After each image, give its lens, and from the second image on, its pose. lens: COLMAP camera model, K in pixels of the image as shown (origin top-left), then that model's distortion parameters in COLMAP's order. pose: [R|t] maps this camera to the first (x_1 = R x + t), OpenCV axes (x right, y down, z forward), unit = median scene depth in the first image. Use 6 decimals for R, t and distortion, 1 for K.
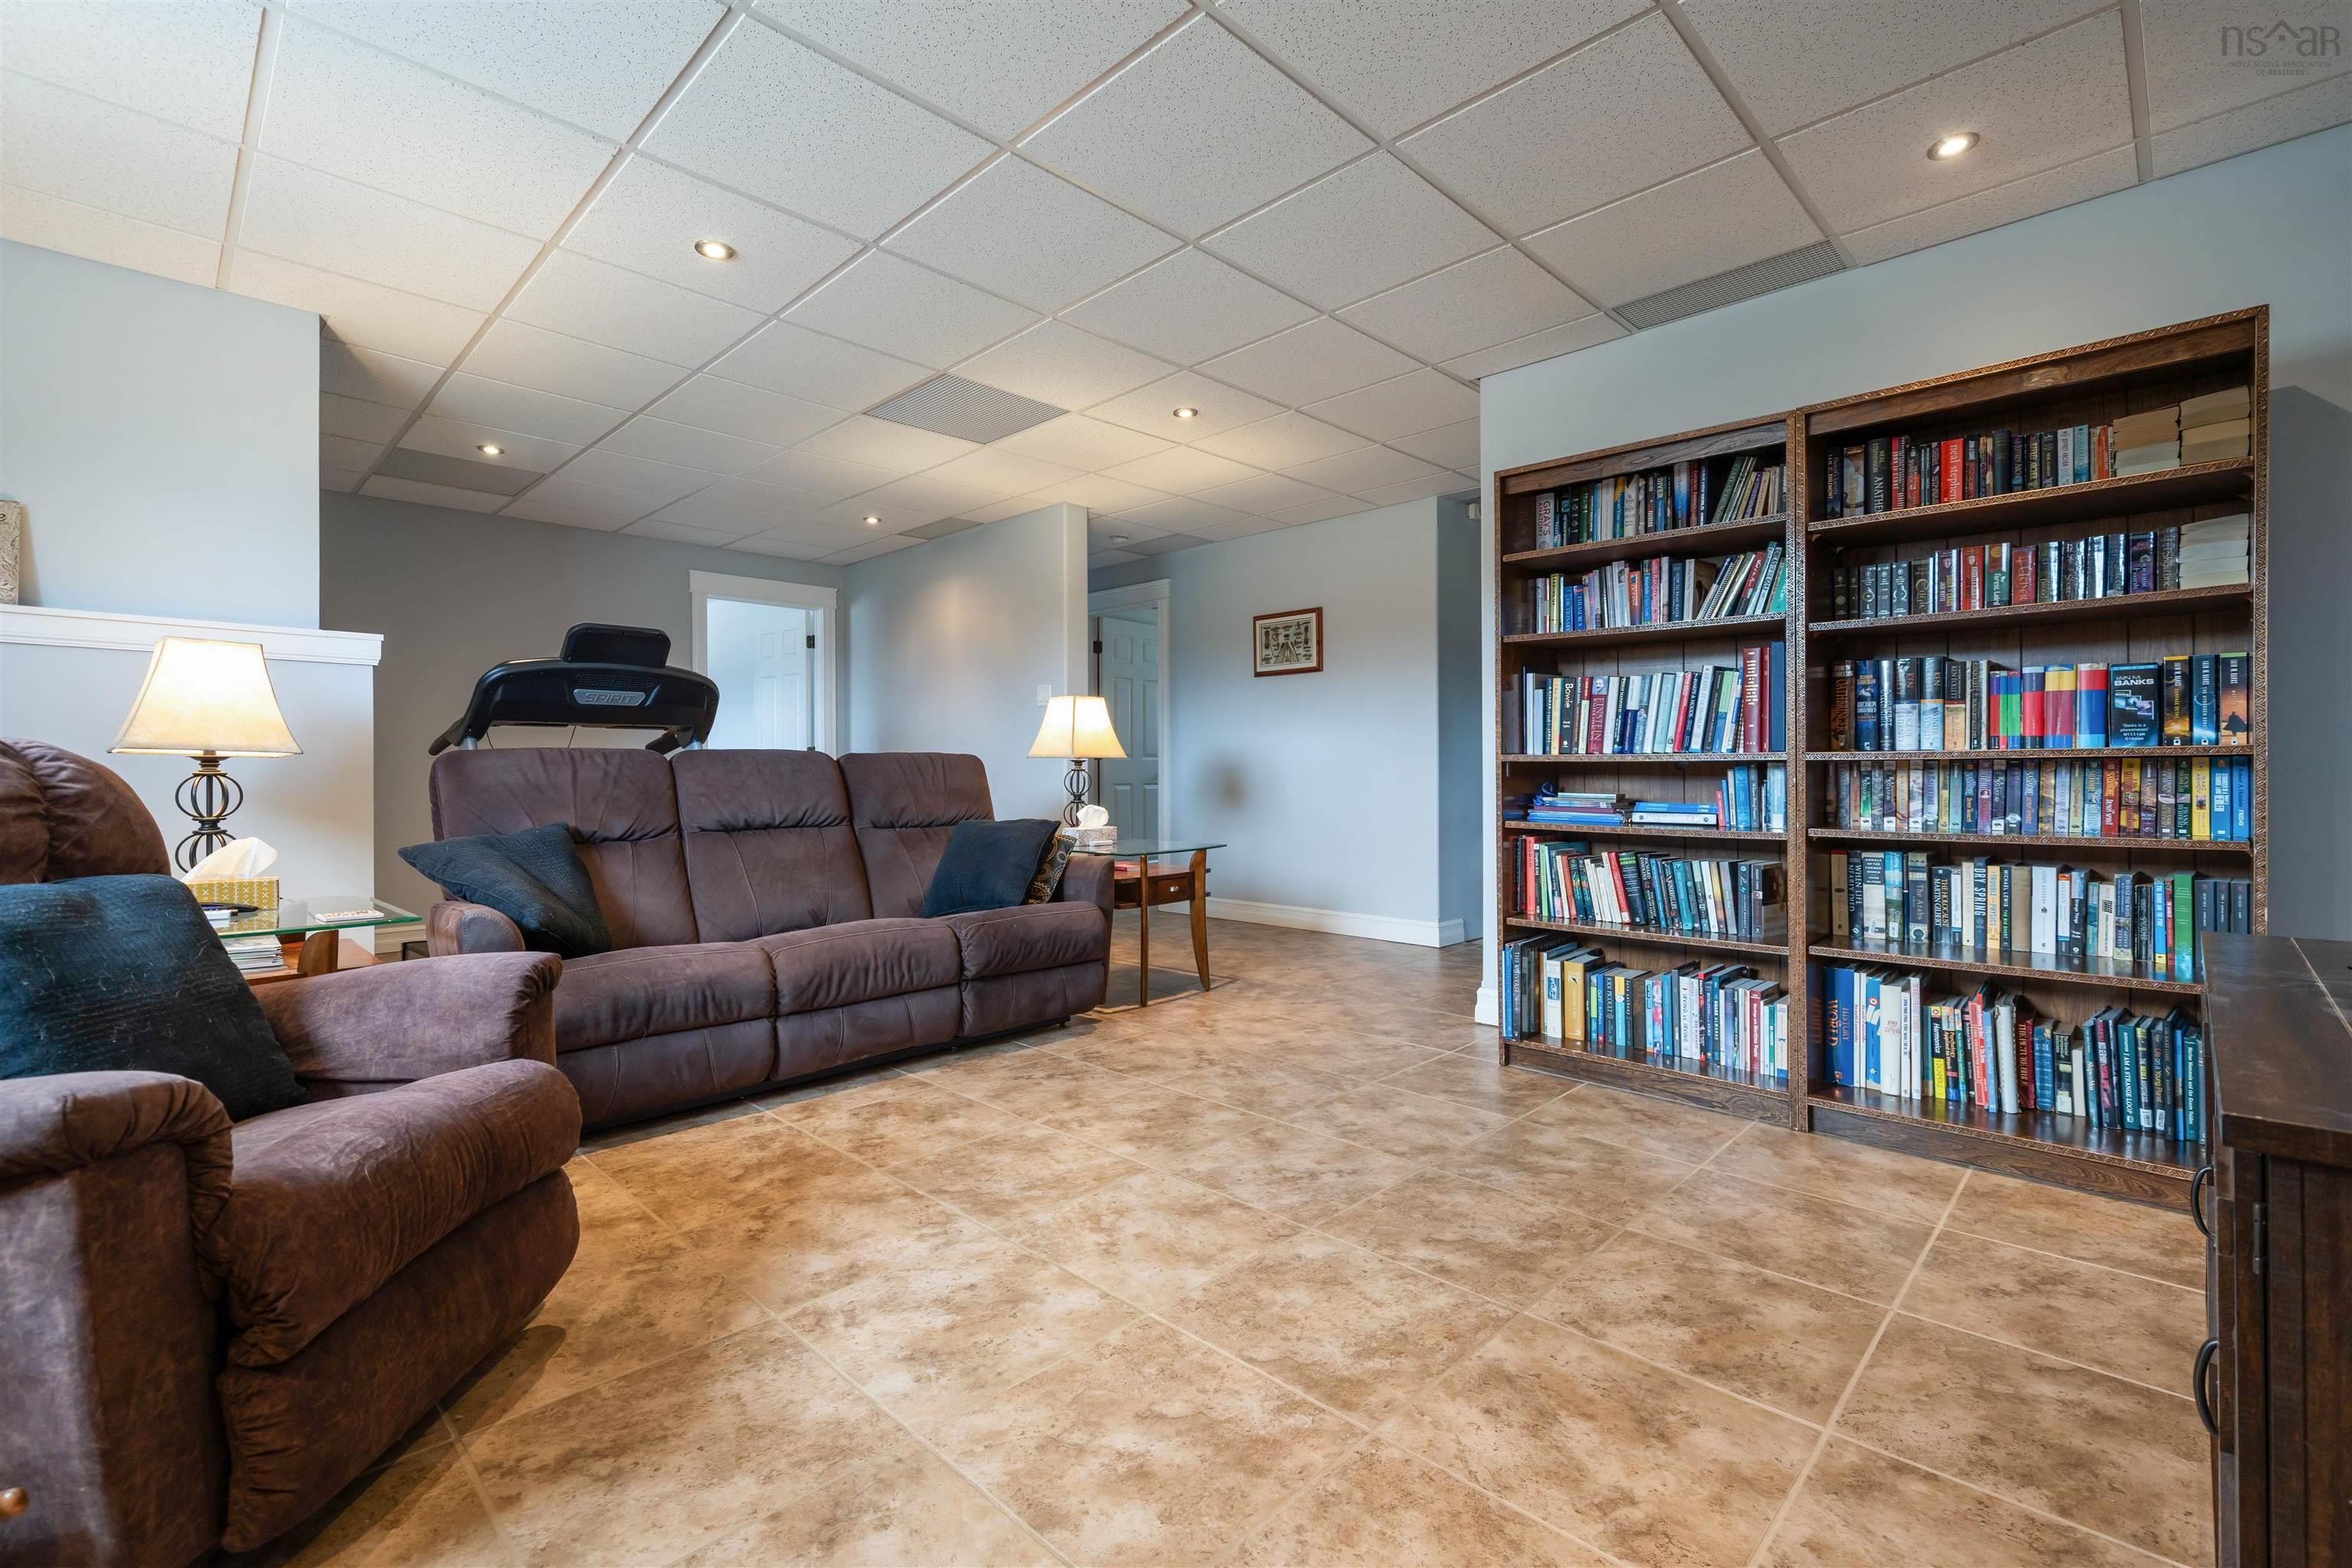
lens RADIAL K [[1025.0, 0, 1170.7], [0, 1025.0, 769.8], [0, 0, 1]] dist [0.001572, -0.000044]
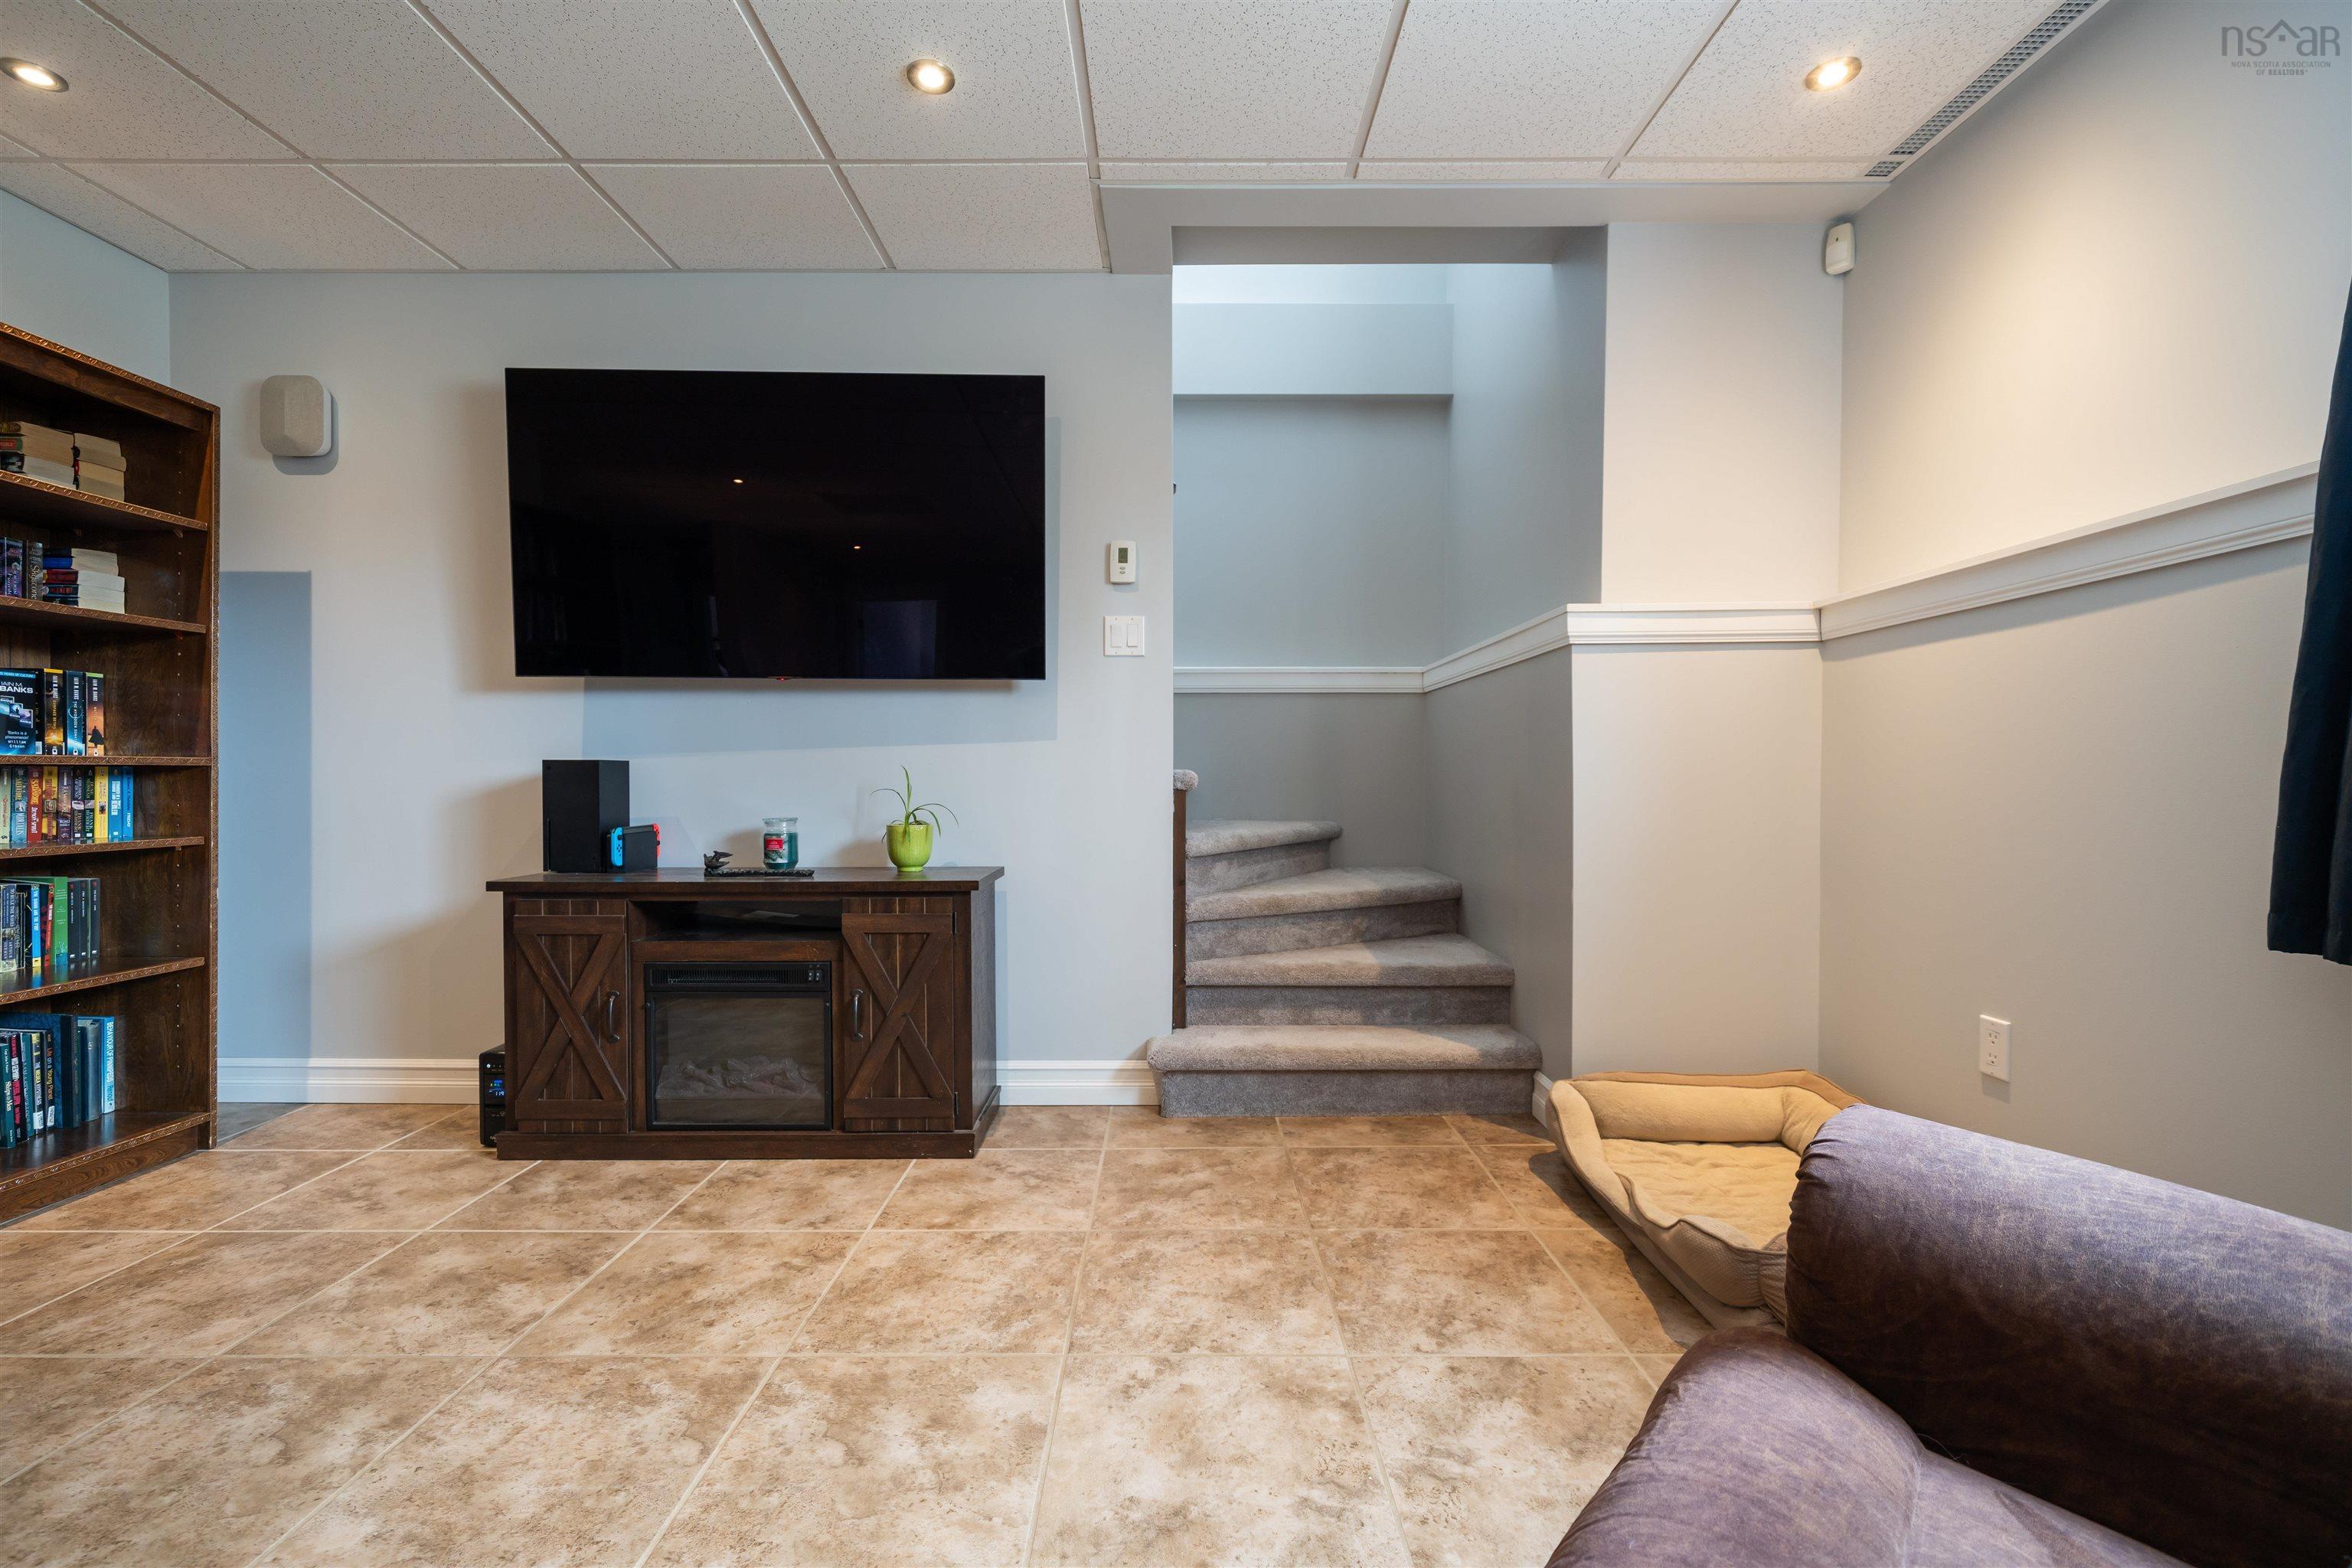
lens RADIAL K [[1027.2, 0, 1176.3], [0, 1027.2, 793.2], [0, 0, 1]] dist [0.001192, -0.000496]
pose [[-0.705136, -0.005503, 0.709051, -0.498956], [0.001201, 0.999959, 0.008955, 0.006666], [-0.709071, 0.007166, -0.705101, 0.810548]]
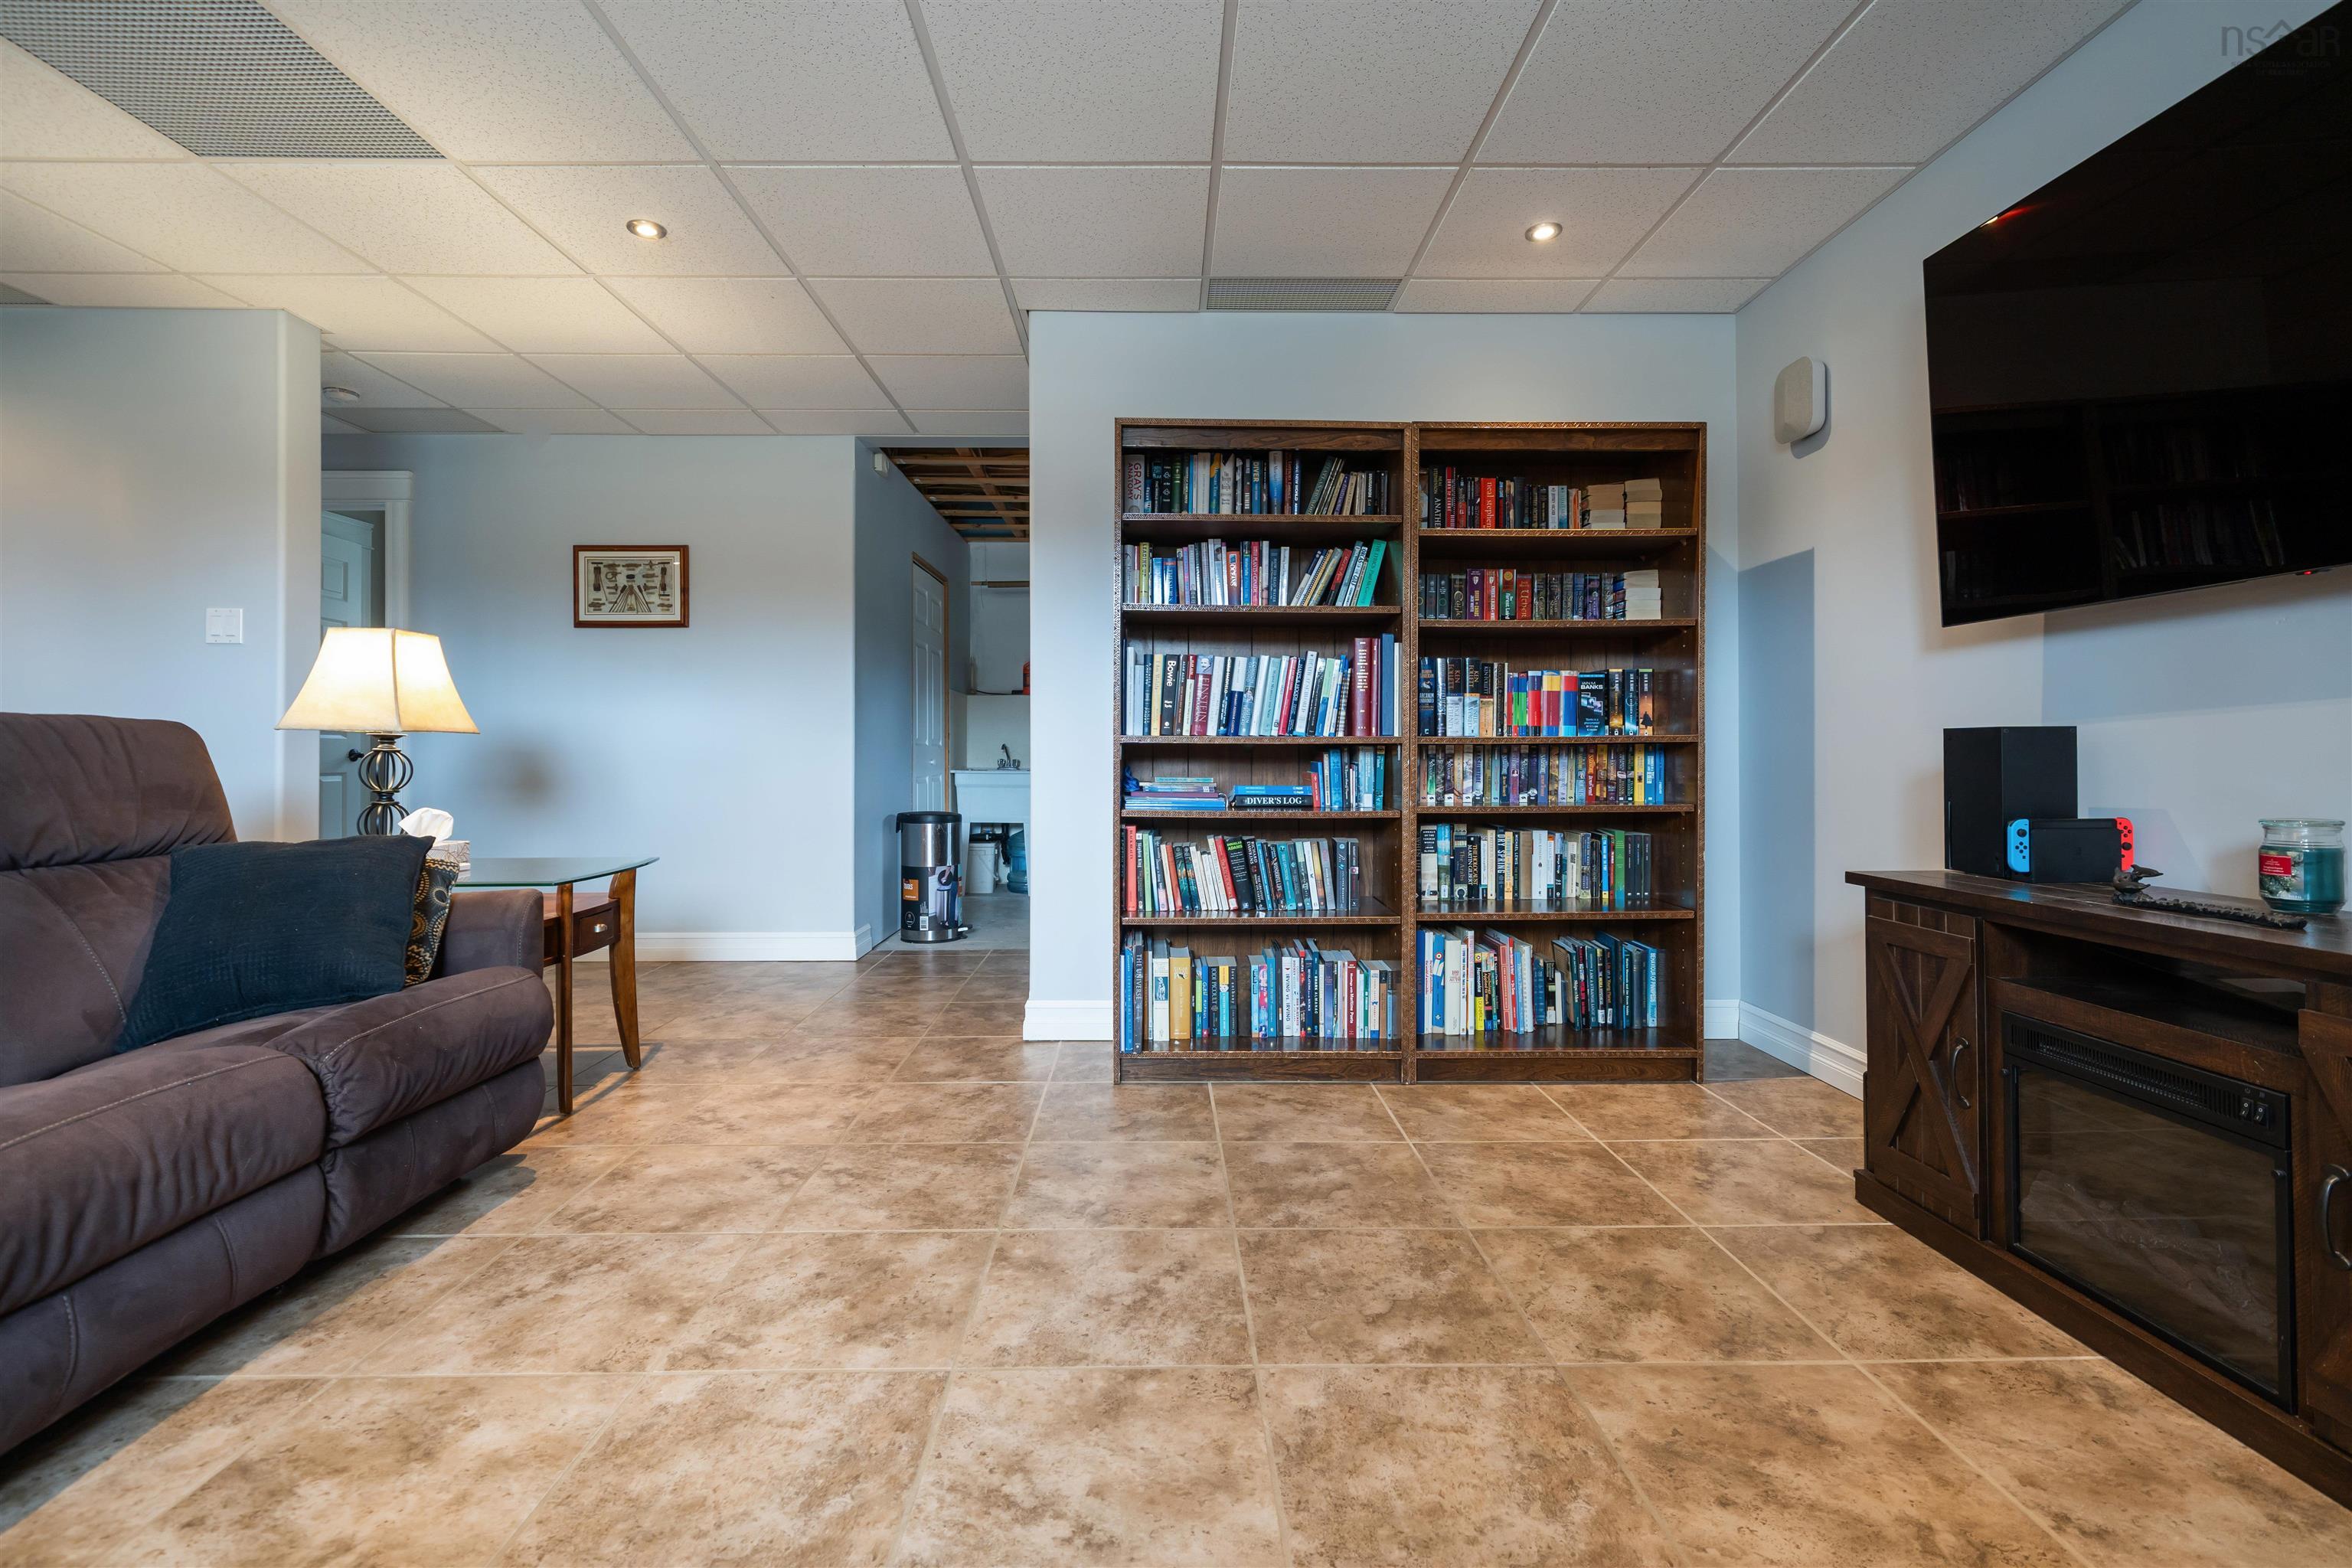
lens RADIAL K [[1039.1, 0, 1167.7], [0, 1039.1, 746.7], [0, 0, 1]] dist [0.000553, -0.000402]
pose [[0.700736, 0.008652, 0.713368, -0.353598], [-0.001618, 0.999943, -0.010539, 0.005863], [-0.713419, 0.006231, 0.700710, 0.405688]]
